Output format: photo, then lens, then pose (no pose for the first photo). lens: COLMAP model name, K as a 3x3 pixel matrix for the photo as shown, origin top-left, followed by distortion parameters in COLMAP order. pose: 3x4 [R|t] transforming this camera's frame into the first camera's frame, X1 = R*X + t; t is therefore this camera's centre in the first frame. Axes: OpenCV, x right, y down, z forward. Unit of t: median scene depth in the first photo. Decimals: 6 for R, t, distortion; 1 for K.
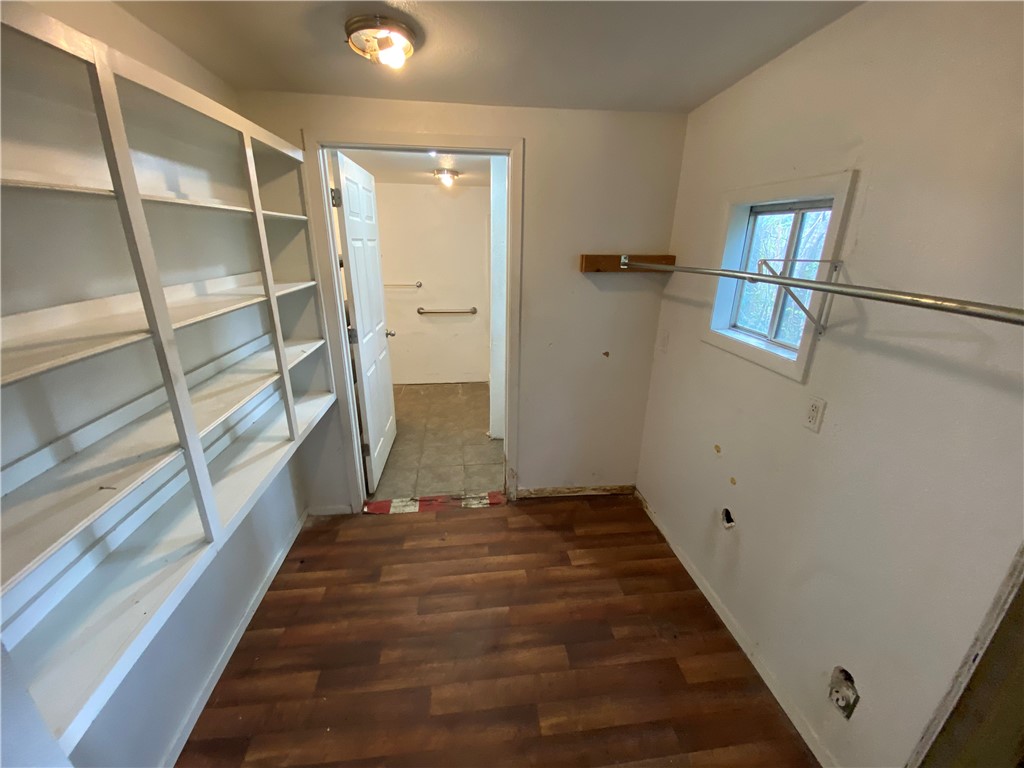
lens RADIAL K [[416.6, 0, 512.0], [0, 416.6, 384.0], [0, 0, 1]] dist [0.056441, -0.041362]
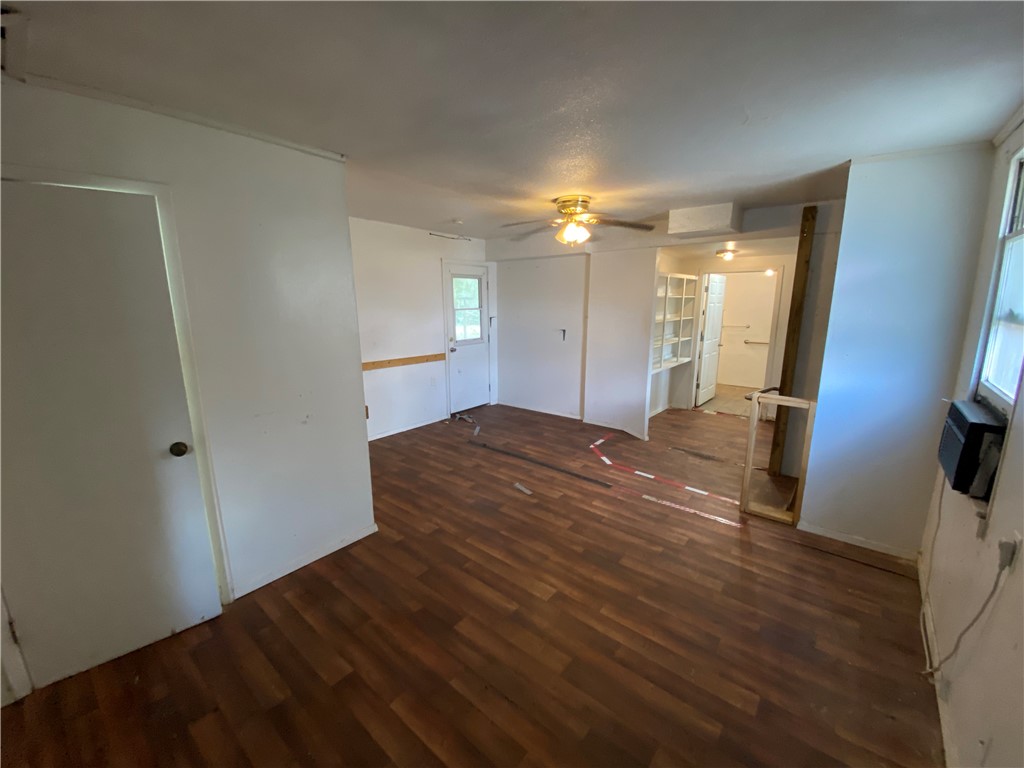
lens RADIAL K [[416.6, 0, 512.0], [0, 416.6, 384.0], [0, 0, 1]] dist [0.056441, -0.041362]
pose [[0.696684, 0.126650, -0.706110, 0.734154], [-0.220386, 0.974479, -0.042659, 0.574133], [0.682686, 0.185336, 0.706817, -1.728685]]
